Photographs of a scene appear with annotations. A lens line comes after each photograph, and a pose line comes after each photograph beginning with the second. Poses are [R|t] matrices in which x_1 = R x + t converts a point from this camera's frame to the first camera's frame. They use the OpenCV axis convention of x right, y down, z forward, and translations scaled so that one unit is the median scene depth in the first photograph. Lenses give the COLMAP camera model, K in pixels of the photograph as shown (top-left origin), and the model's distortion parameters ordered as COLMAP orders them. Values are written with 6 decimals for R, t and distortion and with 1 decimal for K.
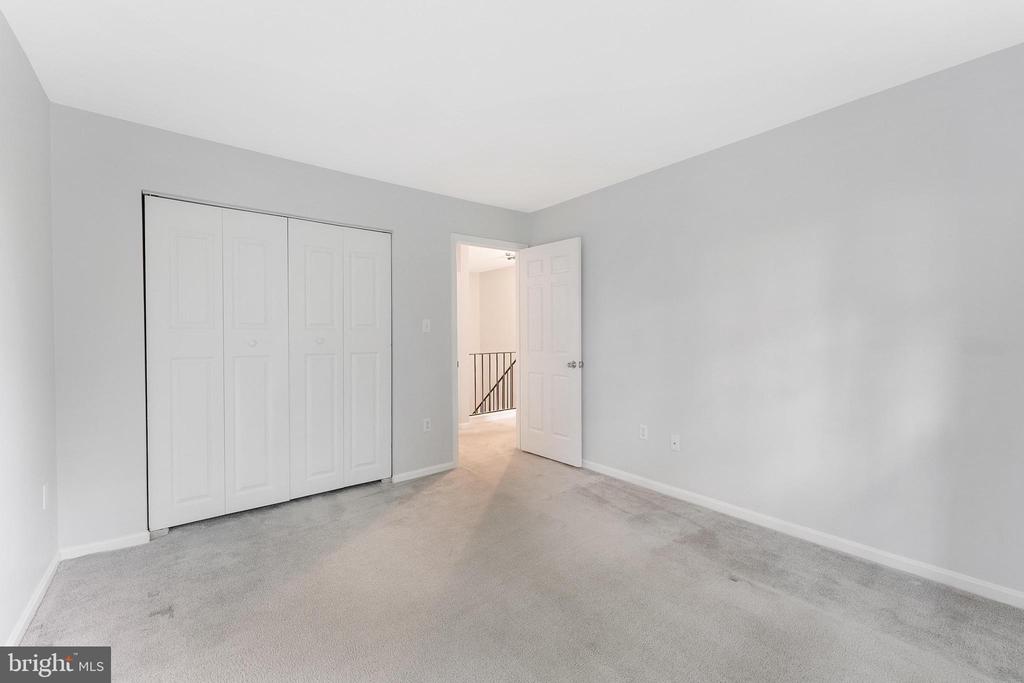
lens RADIAL K [[413.7, 0, 512.4], [0, 413.7, 336.2], [0, 0, 1]] dist [-0.000068, -0.001009]
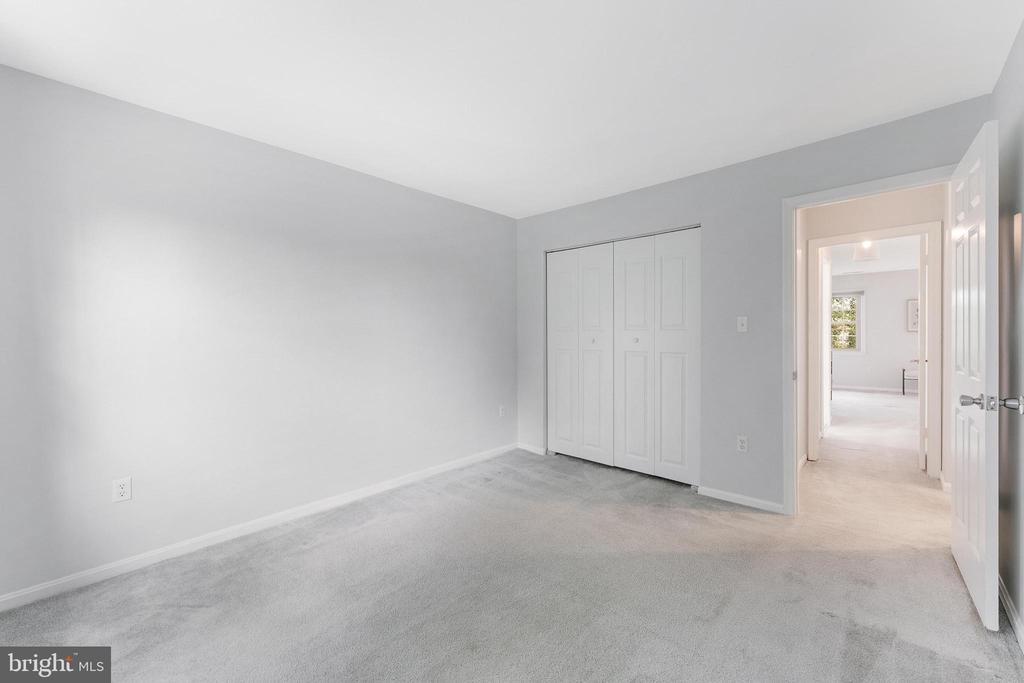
lens RADIAL K [[413.7, 0, 522.5], [0, 413.7, 337.3], [0, 0, 1]] dist [-0.000068, -0.001009]
pose [[0.150157, 0.006592, -0.988640, 0.599564], [-0.005075, 0.999970, 0.005896, -0.001847], [0.988649, 0.004132, 0.150186, 0.482436]]
